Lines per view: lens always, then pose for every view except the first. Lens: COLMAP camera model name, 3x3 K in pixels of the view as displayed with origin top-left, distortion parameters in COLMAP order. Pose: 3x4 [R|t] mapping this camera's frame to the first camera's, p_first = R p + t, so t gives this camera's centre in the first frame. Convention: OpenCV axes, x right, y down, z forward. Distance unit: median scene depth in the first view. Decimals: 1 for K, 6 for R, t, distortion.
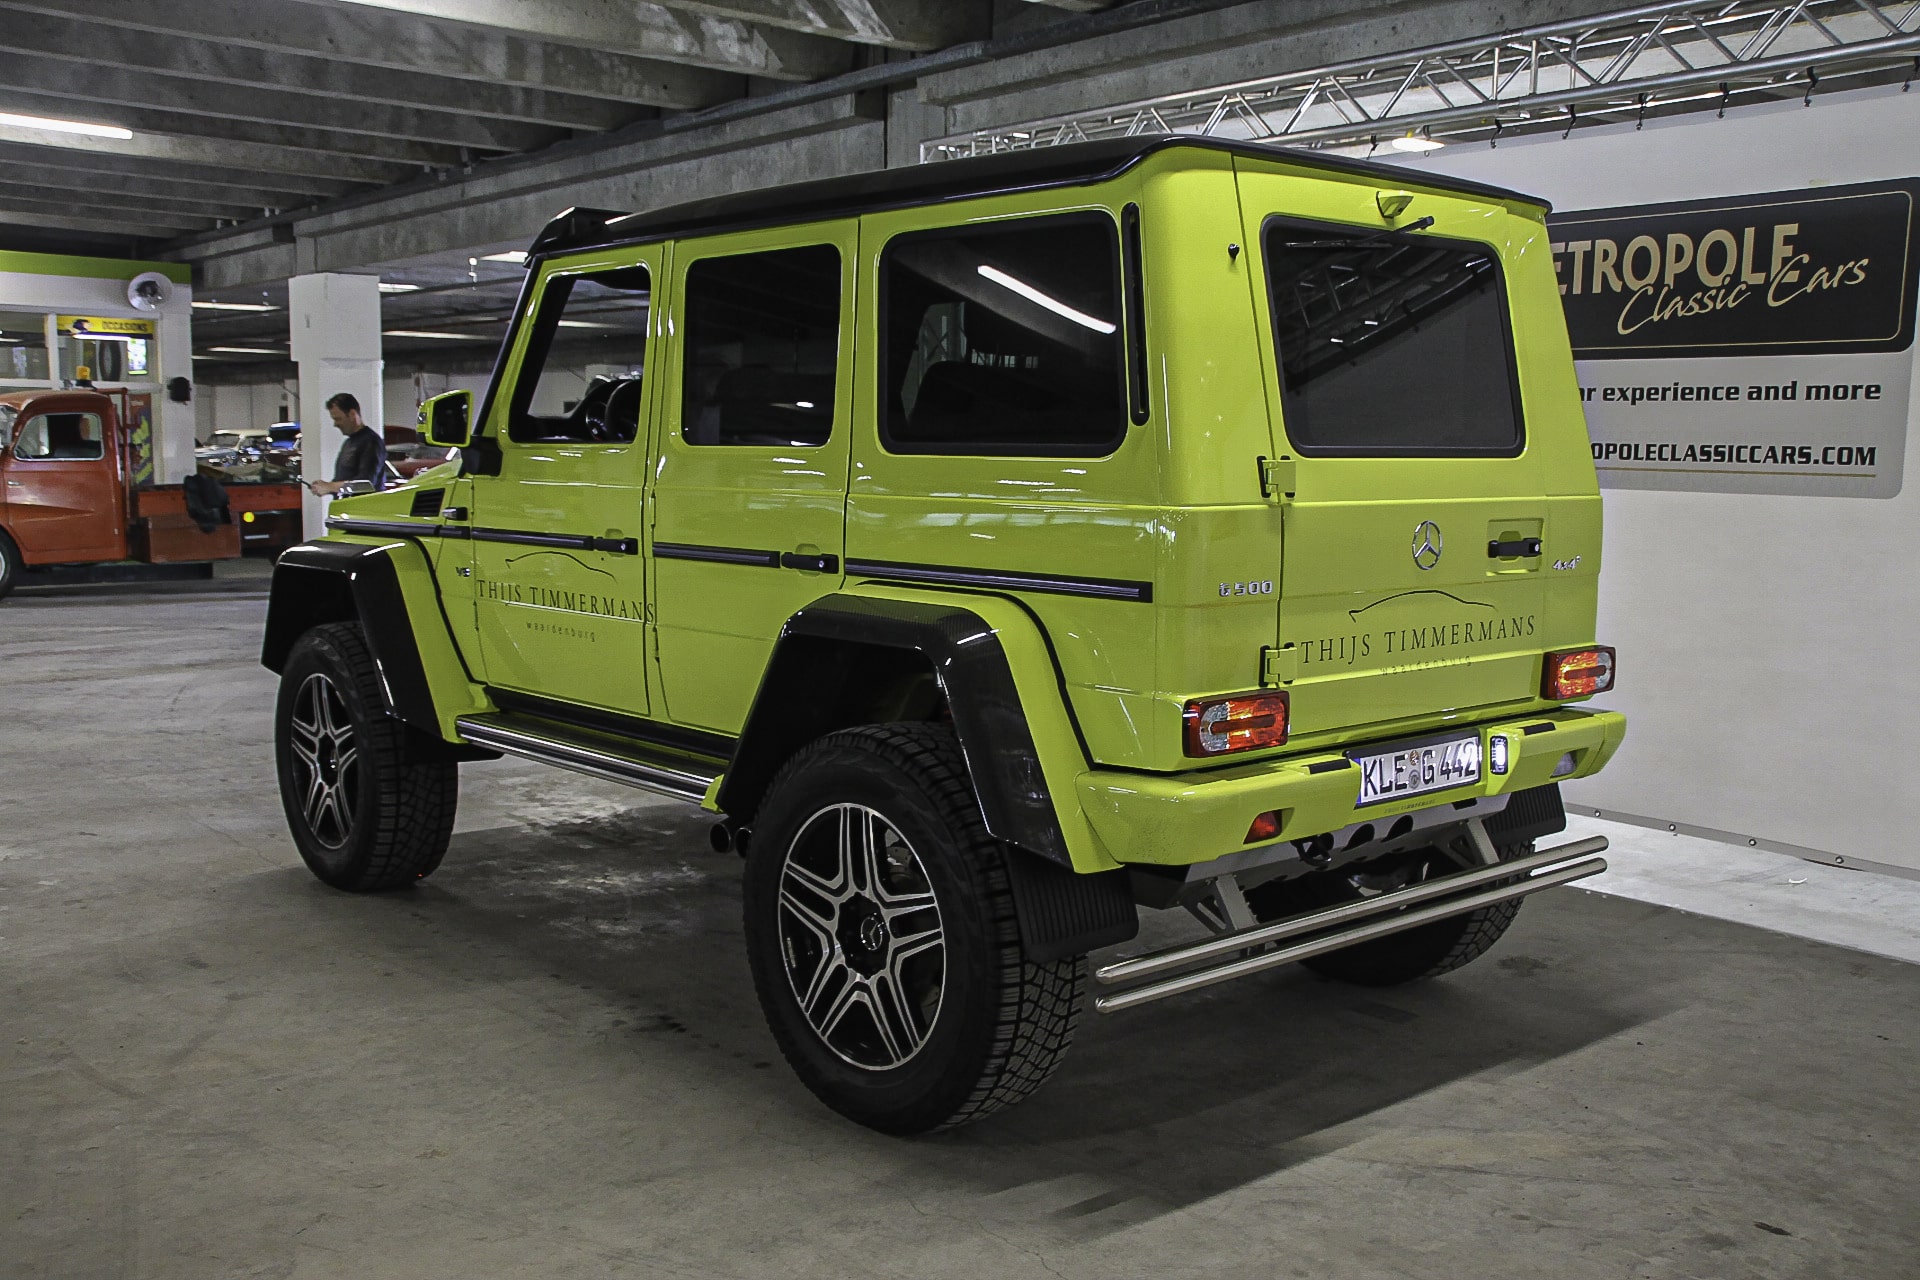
lens RADIAL K [[1869.7, 0, 960.0], [0, 1869.7, 640.0], [0, 0, 1]] dist [-0.094165, 0.261525]
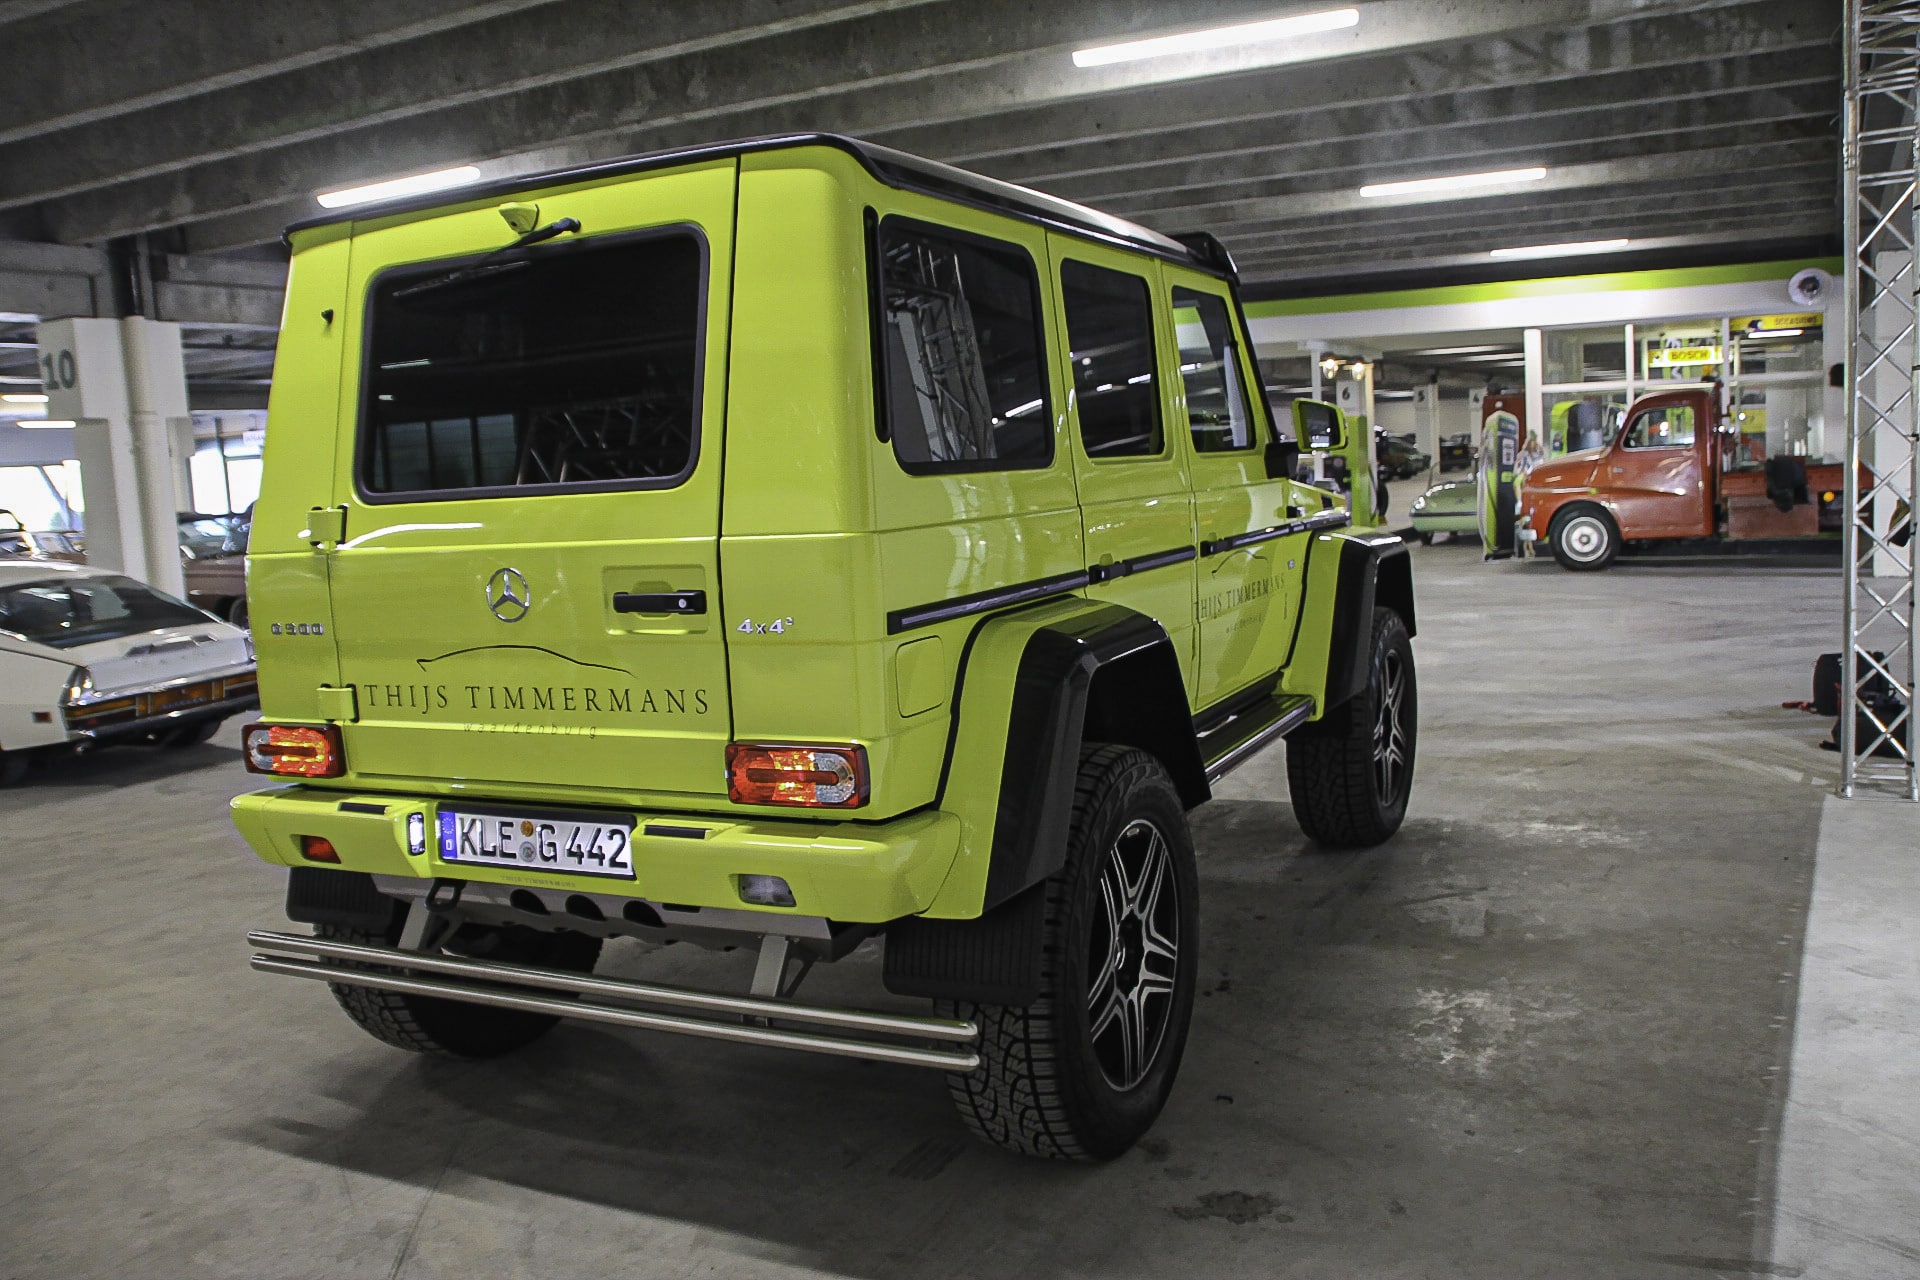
lens RADIAL K [[1610.2, 0, 960.0], [0, 1610.2, 640.0], [0, 0, 1]] dist [-0.137978, 0.136246]
pose [[0.380801, 0.075453, -0.921573, 0.498425], [-0.043151, 0.997029, 0.063801, -0.041896], [0.923650, 0.015471, 0.382926, 0.432439]]
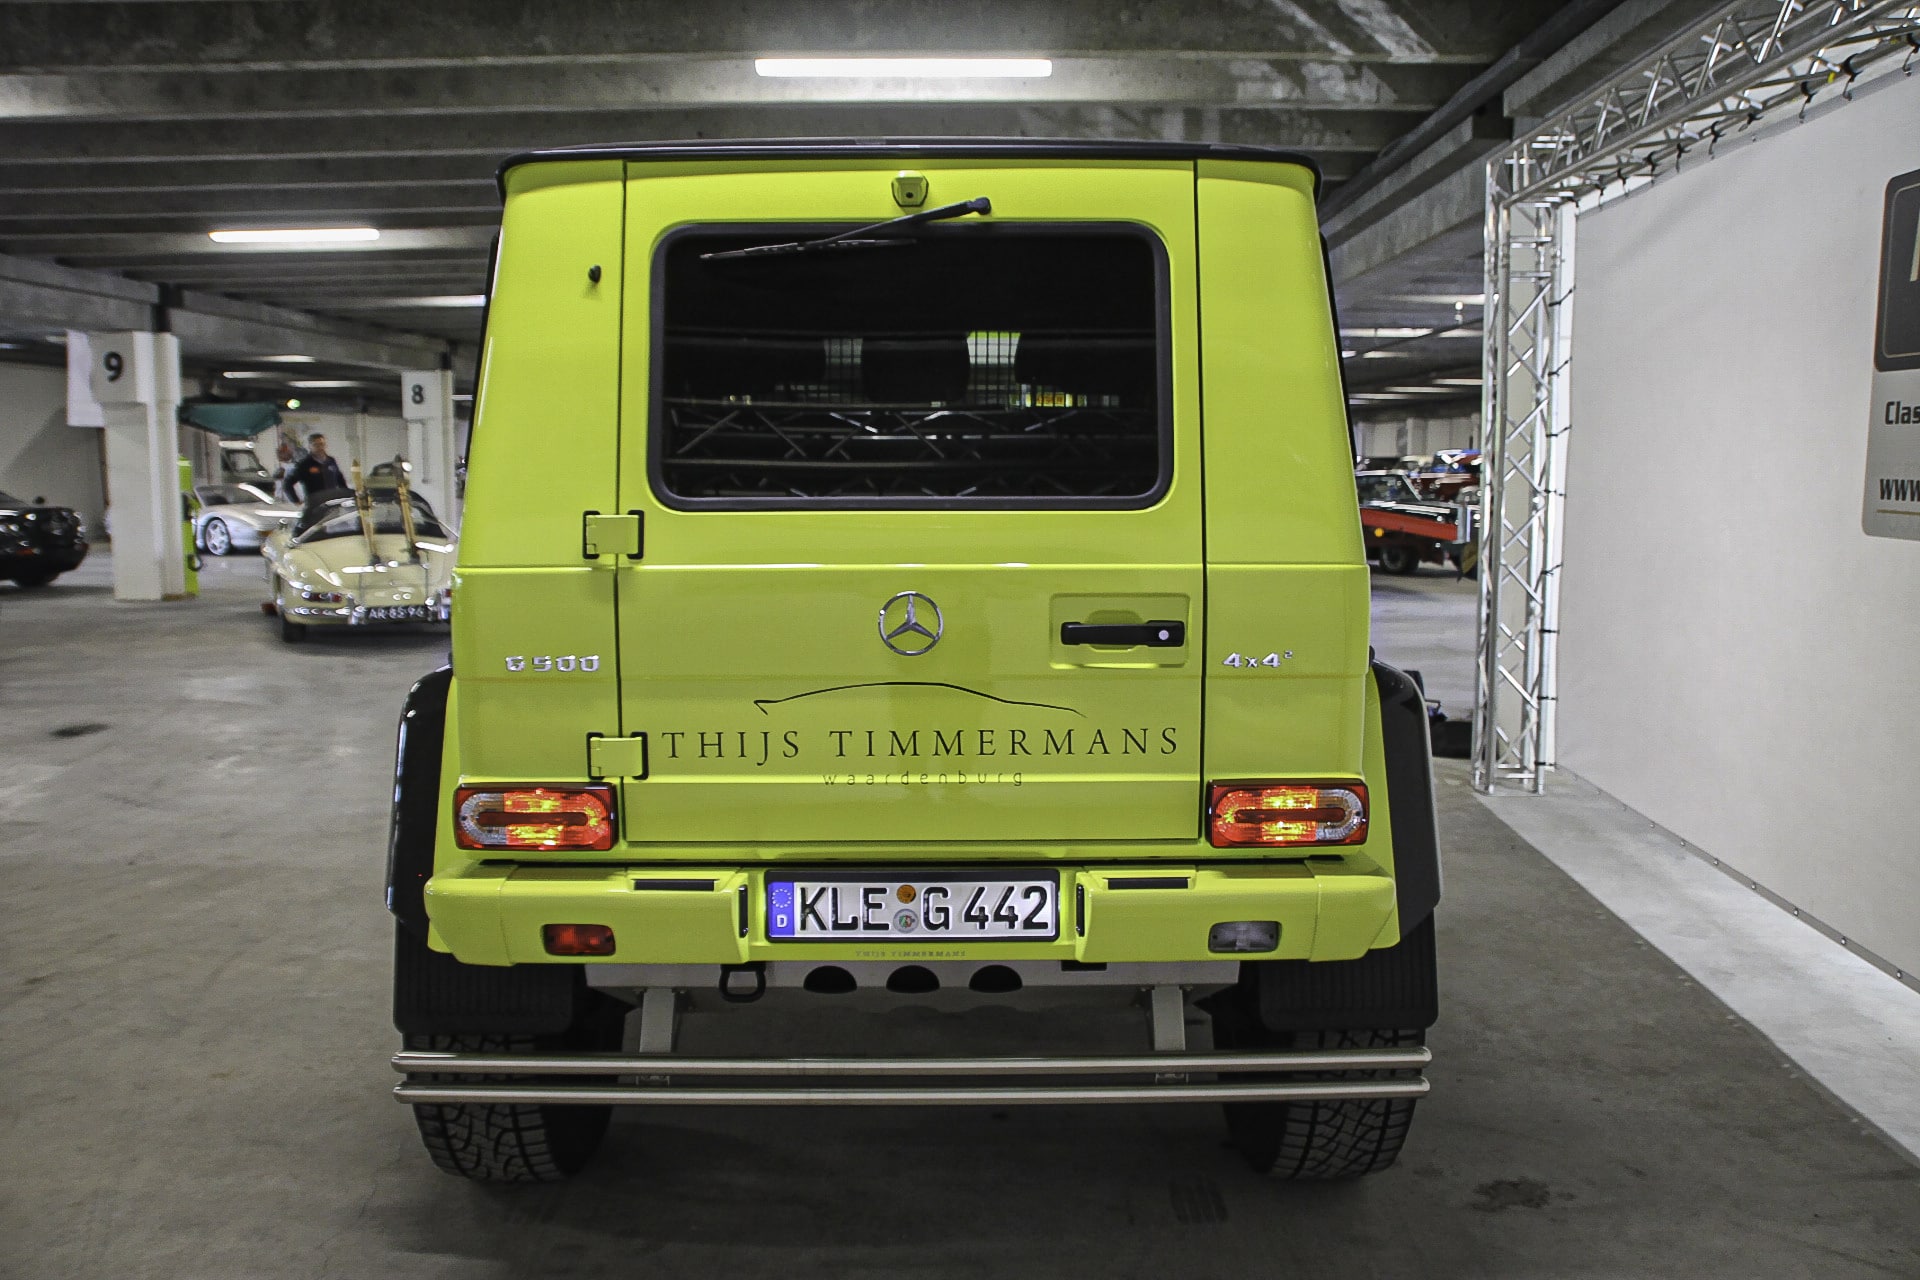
lens RADIAL K [[1610.2, 0, 960.0], [0, 1610.2, 640.0], [0, 0, 1]] dist [-0.137978, 0.136246]
pose [[0.756757, 0.063736, -0.650582, 0.334955], [-0.061732, 0.997756, 0.025941, -0.029991], [0.650775, 0.020531, 0.758993, 0.241033]]
